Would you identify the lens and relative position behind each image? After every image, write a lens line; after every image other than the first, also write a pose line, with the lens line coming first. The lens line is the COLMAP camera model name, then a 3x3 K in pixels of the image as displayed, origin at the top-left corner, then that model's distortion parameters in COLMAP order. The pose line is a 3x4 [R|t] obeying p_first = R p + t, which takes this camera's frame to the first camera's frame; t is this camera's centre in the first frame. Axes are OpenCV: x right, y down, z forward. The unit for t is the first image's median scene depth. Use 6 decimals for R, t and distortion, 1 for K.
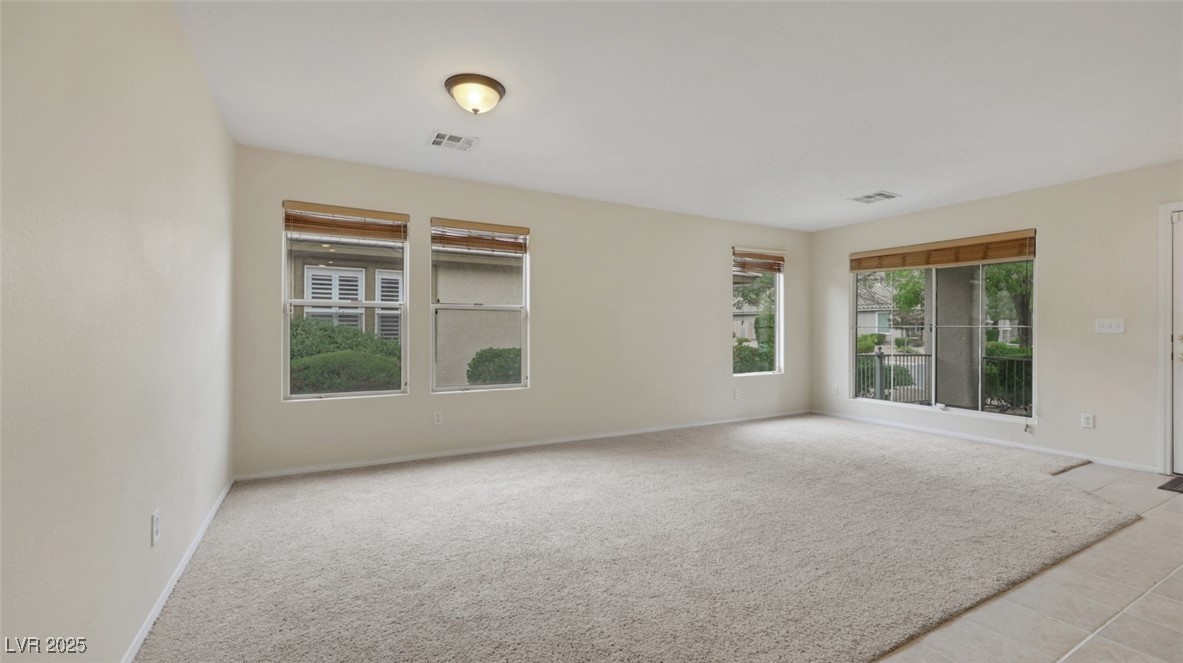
lens RADIAL K [[498.1, 0, 585.2], [0, 498.1, 329.9], [0, 0, 1]] dist [-0.002725, 0.000904]
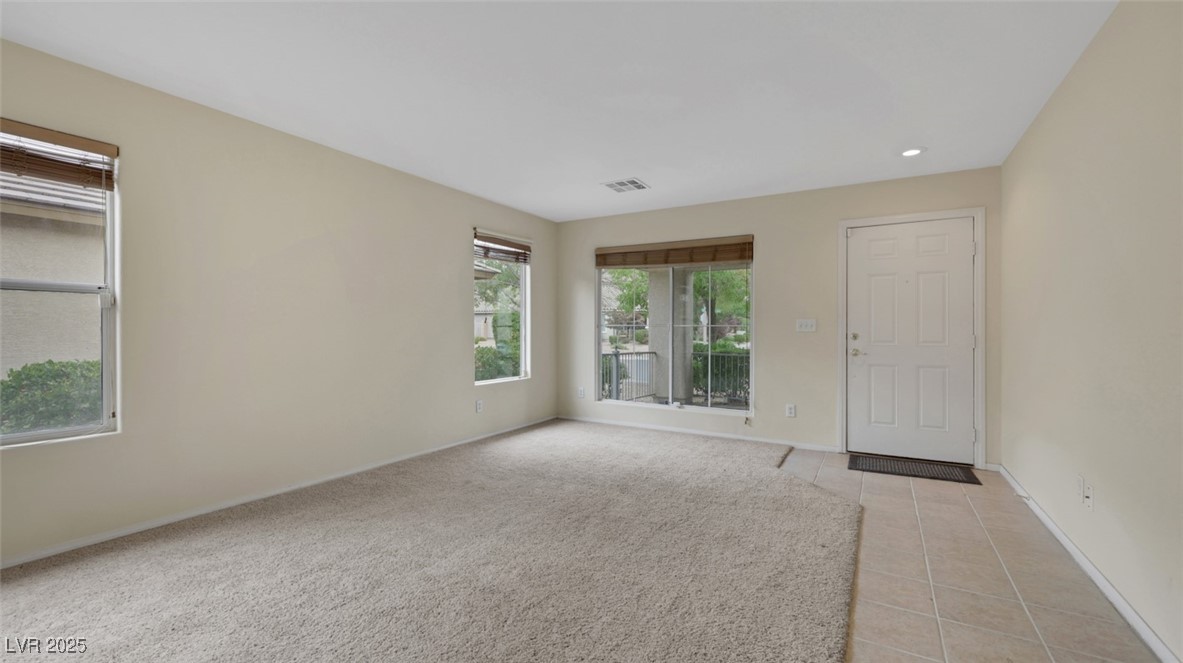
lens RADIAL K [[498.1, 0, 593.3], [0, 498.1, 328.7], [0, 0, 1]] dist [-0.002725, 0.000904]
pose [[0.859689, 0.000579, 0.510817, 0.058919], [-0.000384, 1.000000, -0.000487, 0.000233], [-0.510817, 0.000223, 0.859689, 0.249524]]
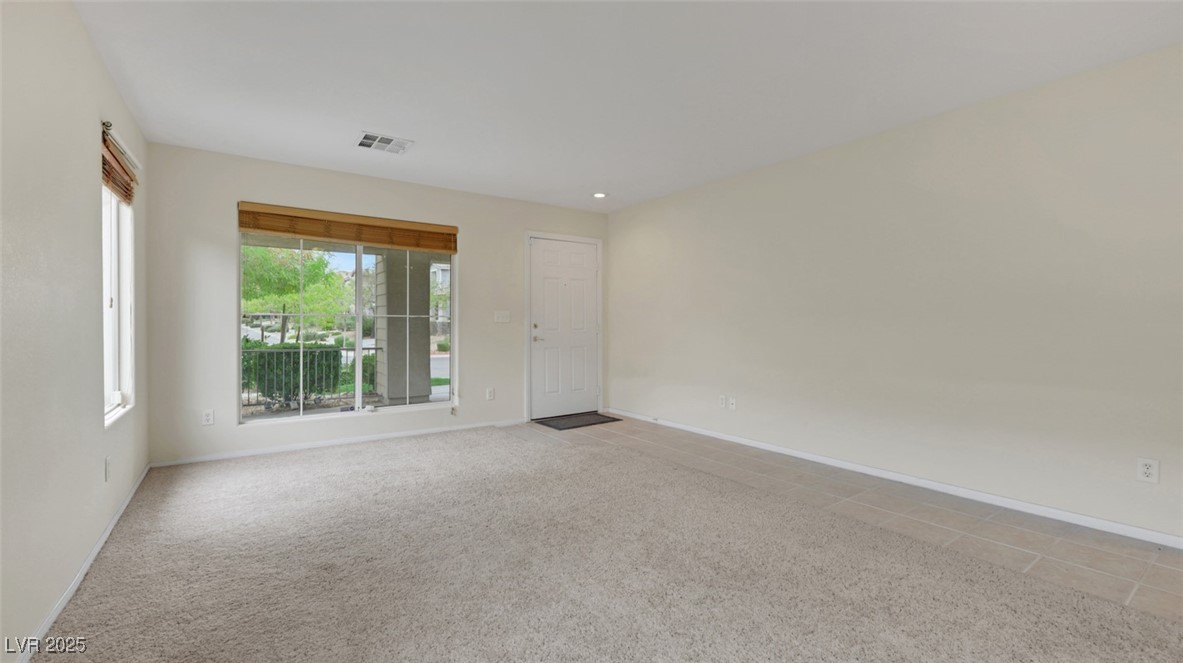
lens RADIAL K [[498.1, 0, 608.3], [0, 498.1, 324.0], [0, 0, 1]] dist [-0.002725, 0.000904]
pose [[-0.123519, -0.008575, 0.992305, -0.219846], [-0.000242, 0.999963, 0.008611, -0.000062], [-0.992342, 0.000823, -0.123517, 0.799620]]
